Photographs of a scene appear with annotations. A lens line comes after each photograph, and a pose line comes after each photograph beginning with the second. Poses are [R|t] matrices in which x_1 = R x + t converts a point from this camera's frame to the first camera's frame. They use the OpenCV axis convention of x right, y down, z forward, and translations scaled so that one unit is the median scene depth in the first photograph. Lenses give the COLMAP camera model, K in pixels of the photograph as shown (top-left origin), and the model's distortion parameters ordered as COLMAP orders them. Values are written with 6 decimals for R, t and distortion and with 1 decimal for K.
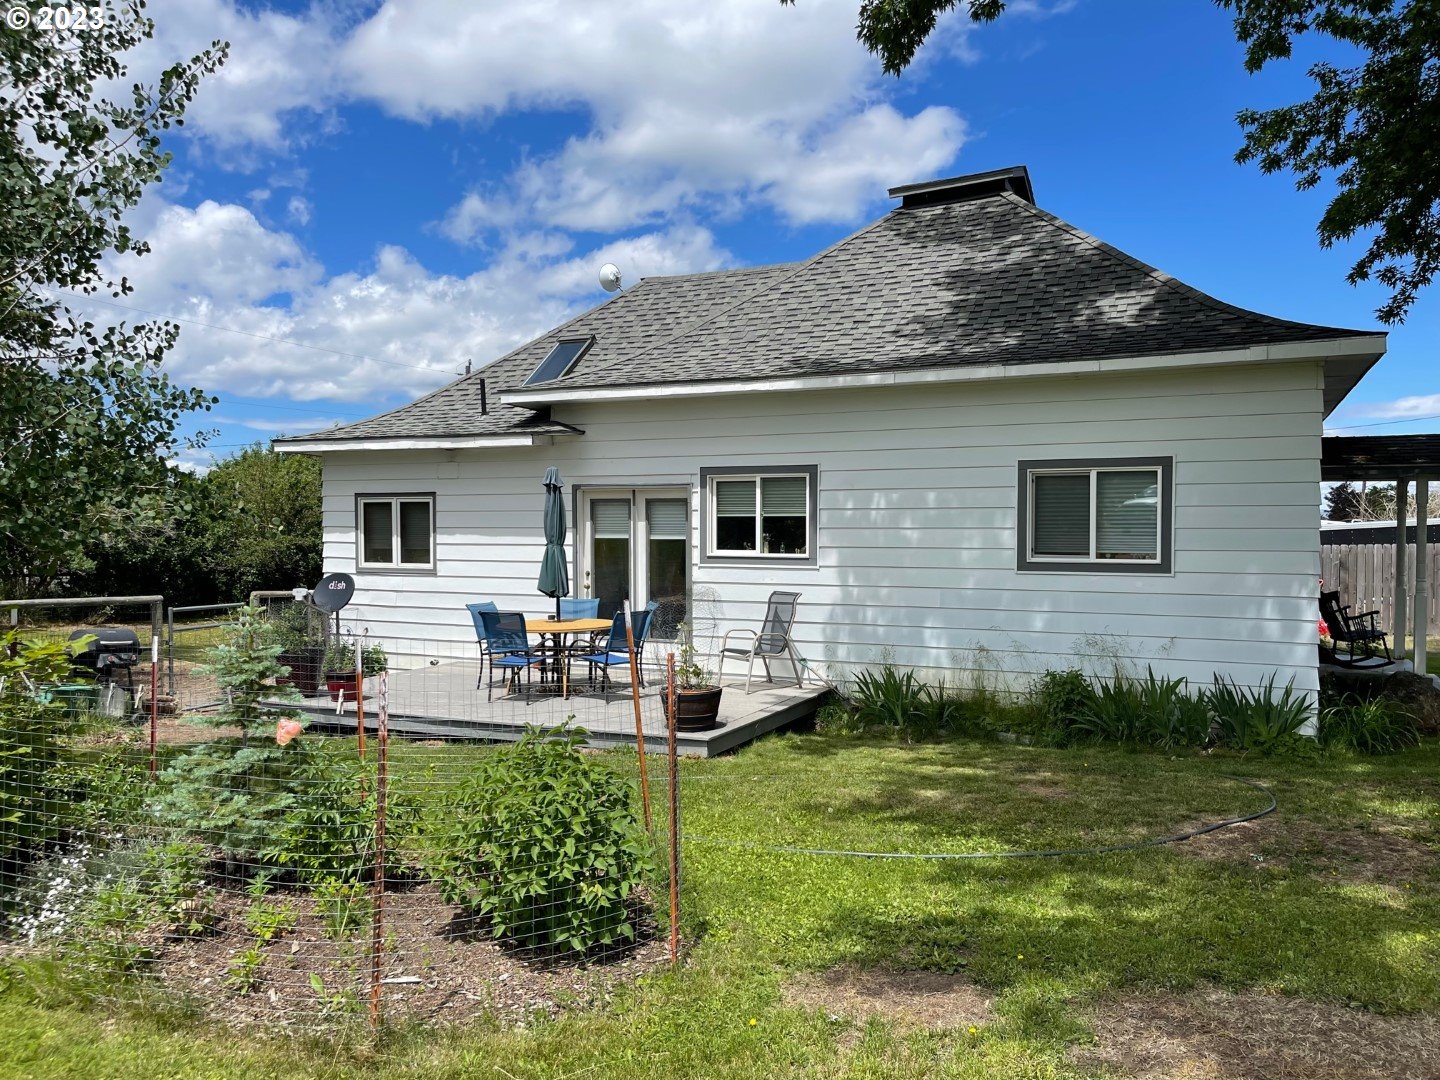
lens RADIAL K [[1085.9, 0, 718.1], [0, 1085.9, 541.8], [0, 0, 1]] dist [0.046068, -0.010896]
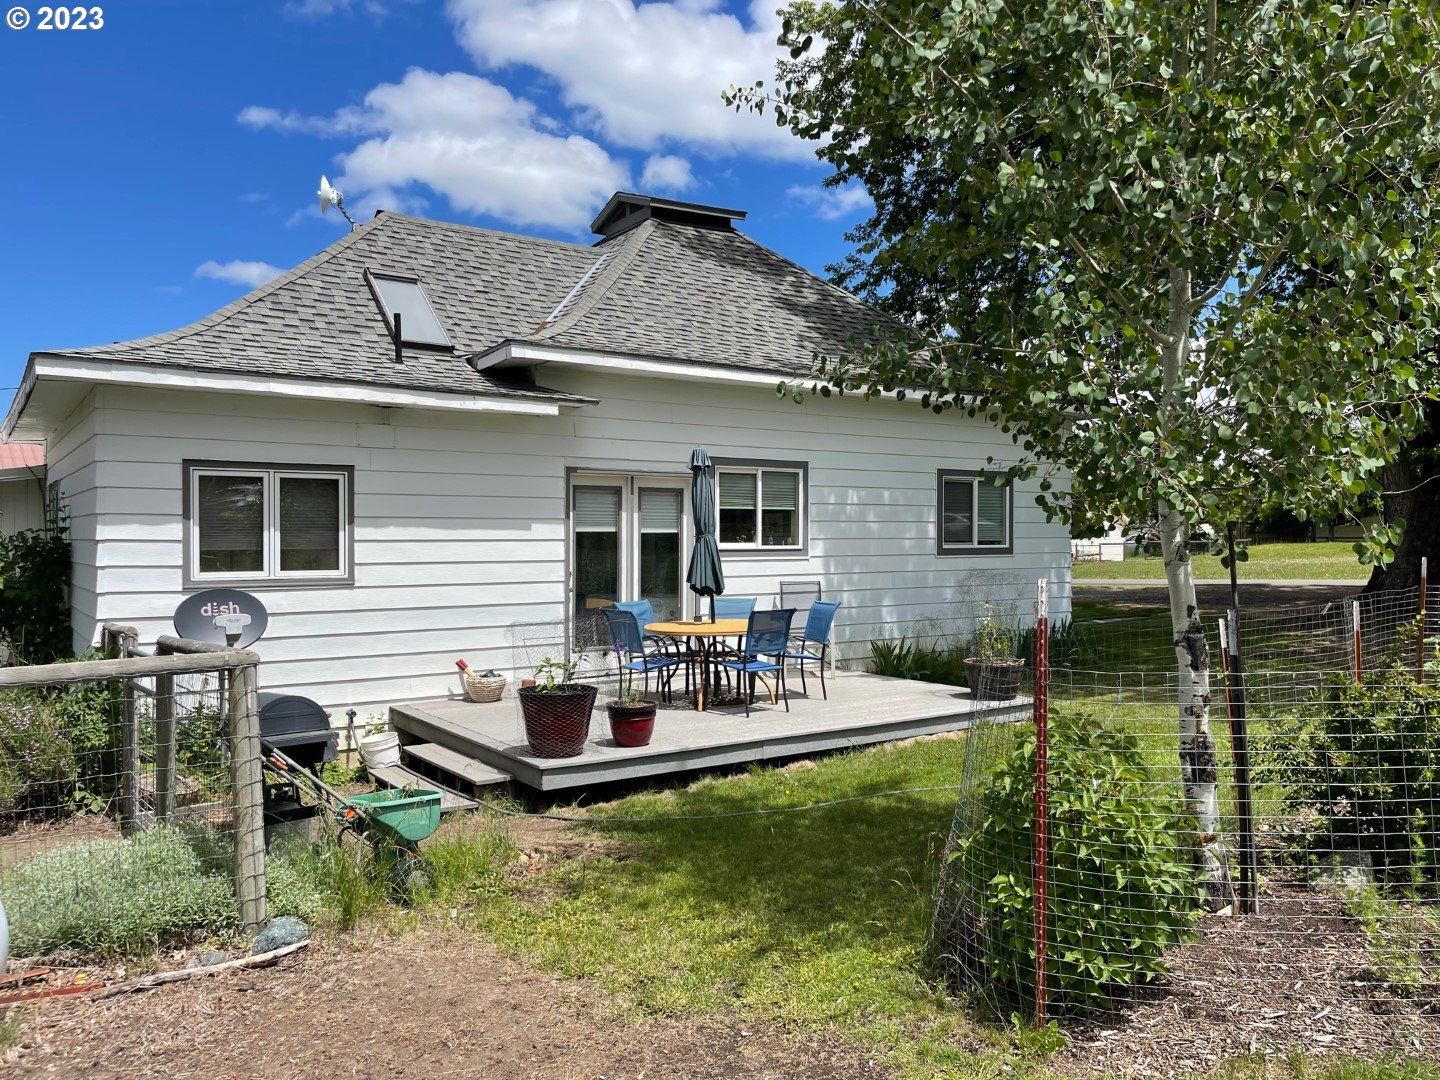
lens RADIAL K [[1085.9, 0, 726.0], [0, 1085.9, 544.8], [0, 0, 1]] dist [0.046068, -0.010896]
pose [[0.507012, -0.007564, 0.861906, -0.848065], [0.015505, 0.999880, -0.000346, 0.009828], [-0.861799, 0.013540, 0.507069, 0.512684]]
